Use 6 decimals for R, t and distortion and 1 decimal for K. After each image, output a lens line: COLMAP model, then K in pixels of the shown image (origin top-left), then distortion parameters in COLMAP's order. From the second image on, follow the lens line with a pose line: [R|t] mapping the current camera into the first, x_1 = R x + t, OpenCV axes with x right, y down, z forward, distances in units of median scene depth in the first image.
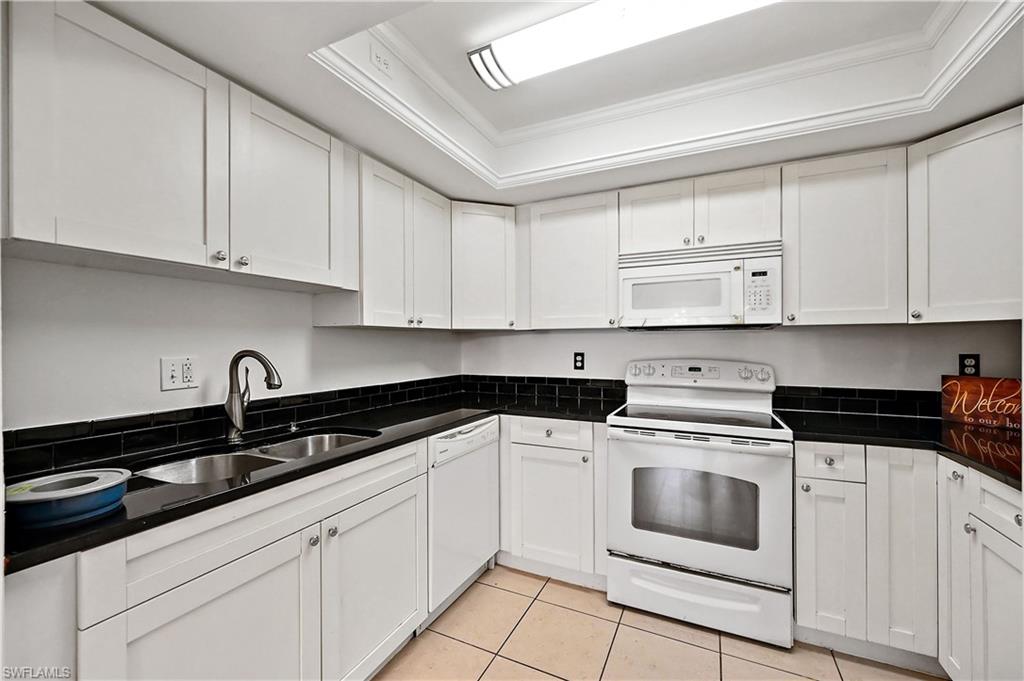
lens RADIAL K [[412.8, 0, 513.1], [0, 412.8, 342.3], [0, 0, 1]] dist [0.000952, 0.000061]
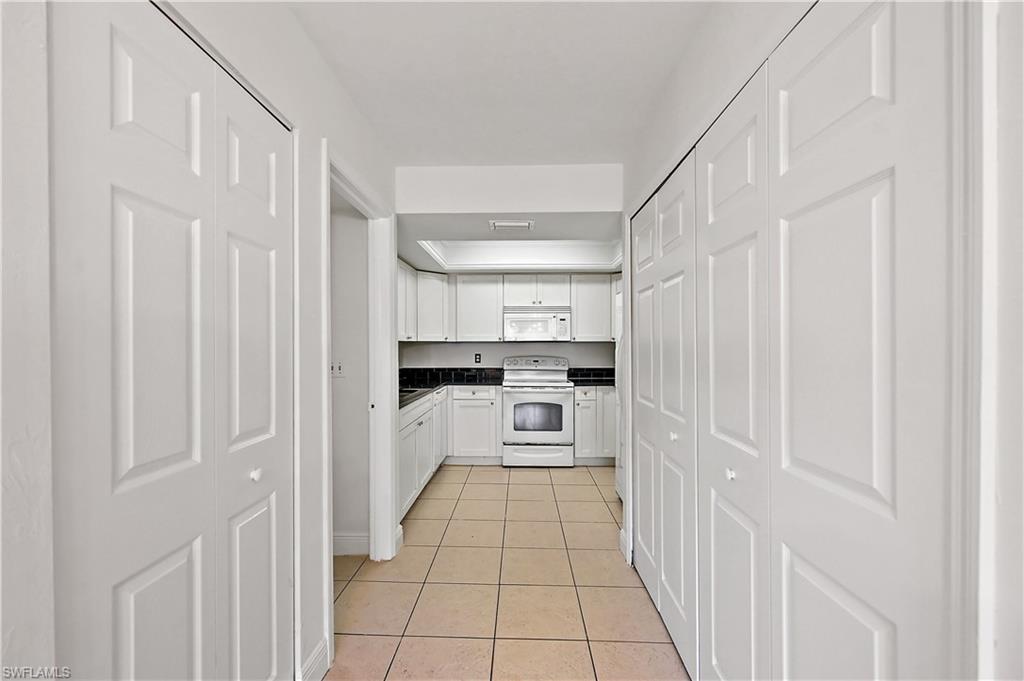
lens RADIAL K [[409.5, 0, 512.0], [0, 409.5, 340.5], [0, 0, 1]] dist [0.002175, 0.000299]
pose [[0.913252, 0.006049, 0.407349, -0.629009], [-0.001581, 0.999935, -0.011303, -0.019670], [-0.407391, 0.009679, 0.913203, -1.032992]]
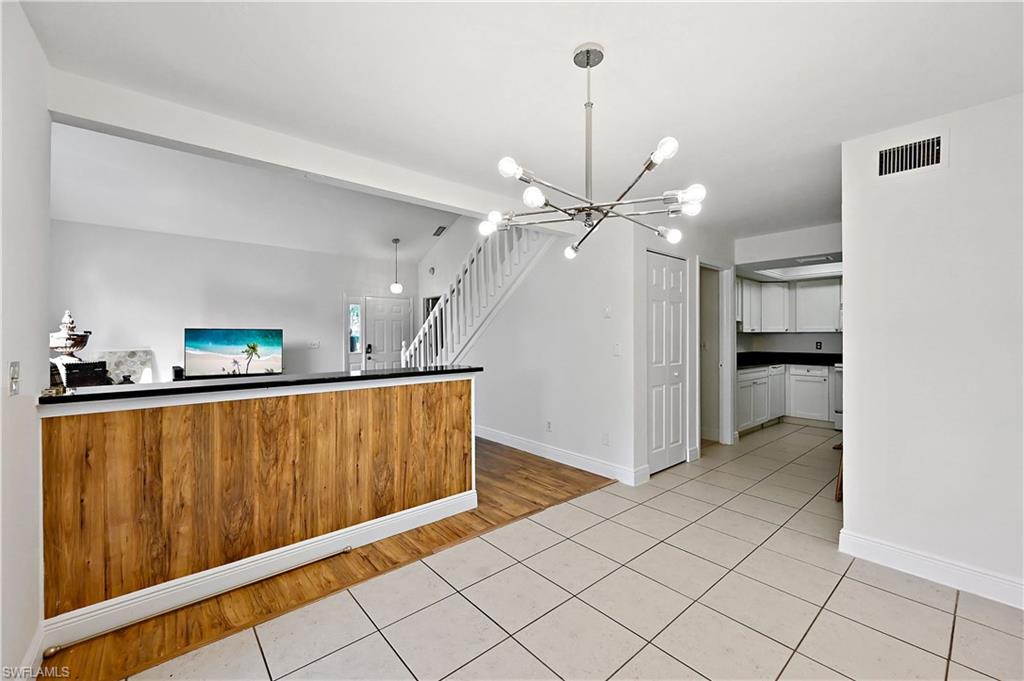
lens RADIAL K [[412.0, 0, 521.6], [0, 412.0, 331.3], [0, 0, 1]] dist [0.000606, -0.000123]
pose [[0.916092, 0.003686, -0.400950, -0.615104], [-0.006515, 0.999963, -0.005695, -0.015479], [0.400914, 0.007829, 0.916082, -2.487569]]
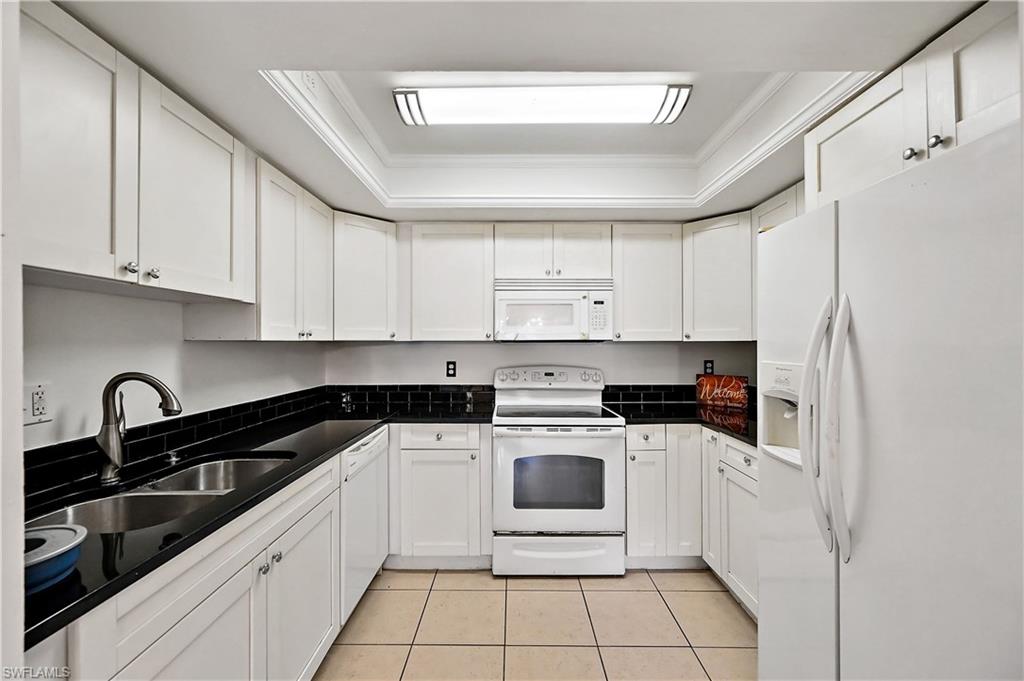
lens RADIAL K [[409.5, 0, 512.0], [0, 409.5, 340.5], [0, 0, 1]] dist [0.002175, 0.000299]
pose [[0.904204, 0.004921, 0.427072, -0.225968], [-0.001931, 0.999971, -0.007433, -0.032461], [-0.427096, 0.005896, 0.904187, -0.079496]]
